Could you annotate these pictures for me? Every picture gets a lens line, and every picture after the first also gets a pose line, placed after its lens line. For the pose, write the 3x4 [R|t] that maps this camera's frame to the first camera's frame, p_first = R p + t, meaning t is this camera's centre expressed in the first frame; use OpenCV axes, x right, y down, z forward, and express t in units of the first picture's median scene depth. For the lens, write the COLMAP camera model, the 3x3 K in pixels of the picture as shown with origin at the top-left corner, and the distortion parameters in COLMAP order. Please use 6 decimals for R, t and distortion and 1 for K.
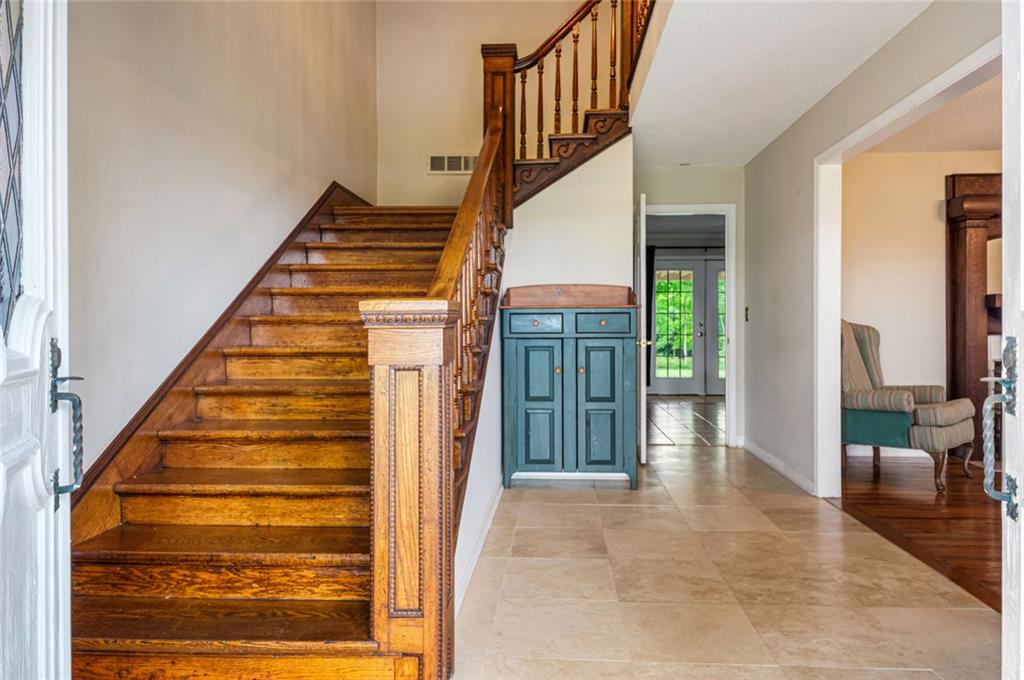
lens RADIAL K [[682.8, 0, 532.4], [0, 682.8, 309.6], [0, 0, 1]] dist [0.022773, 0.005391]
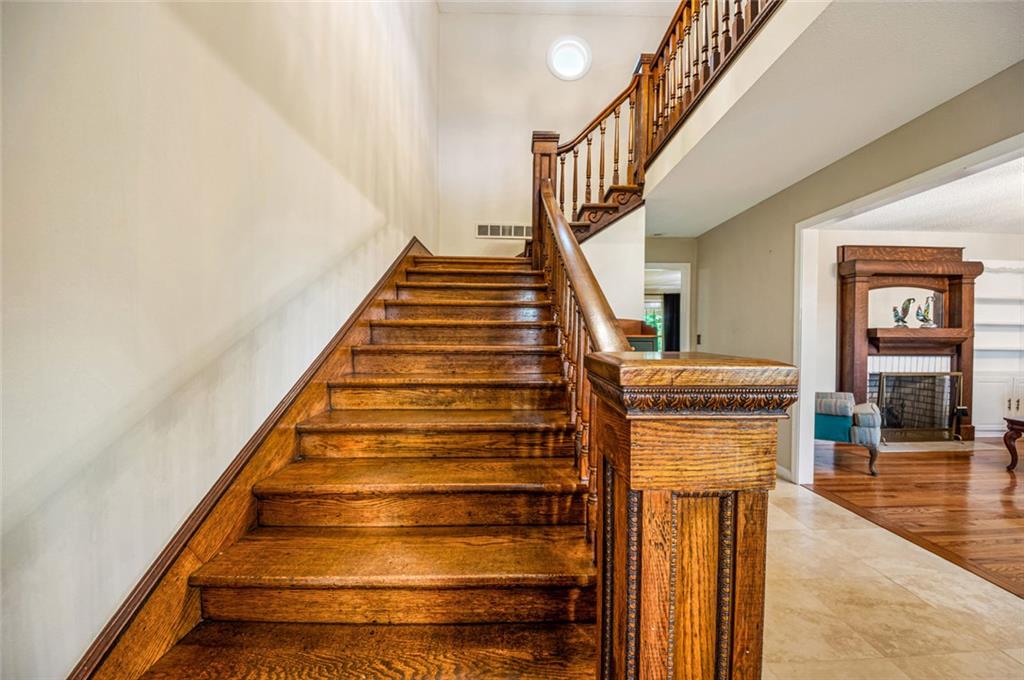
lens RADIAL K [[363.3, 0, 518.0], [0, 363.3, 333.8], [0, 0, 1]] dist [0.024209, -0.017230]
pose [[0.997752, 0.008634, 0.066457, -0.190489], [-0.009641, 0.999843, 0.014847, -0.021416], [-0.066318, -0.015455, 0.997679, 0.408689]]
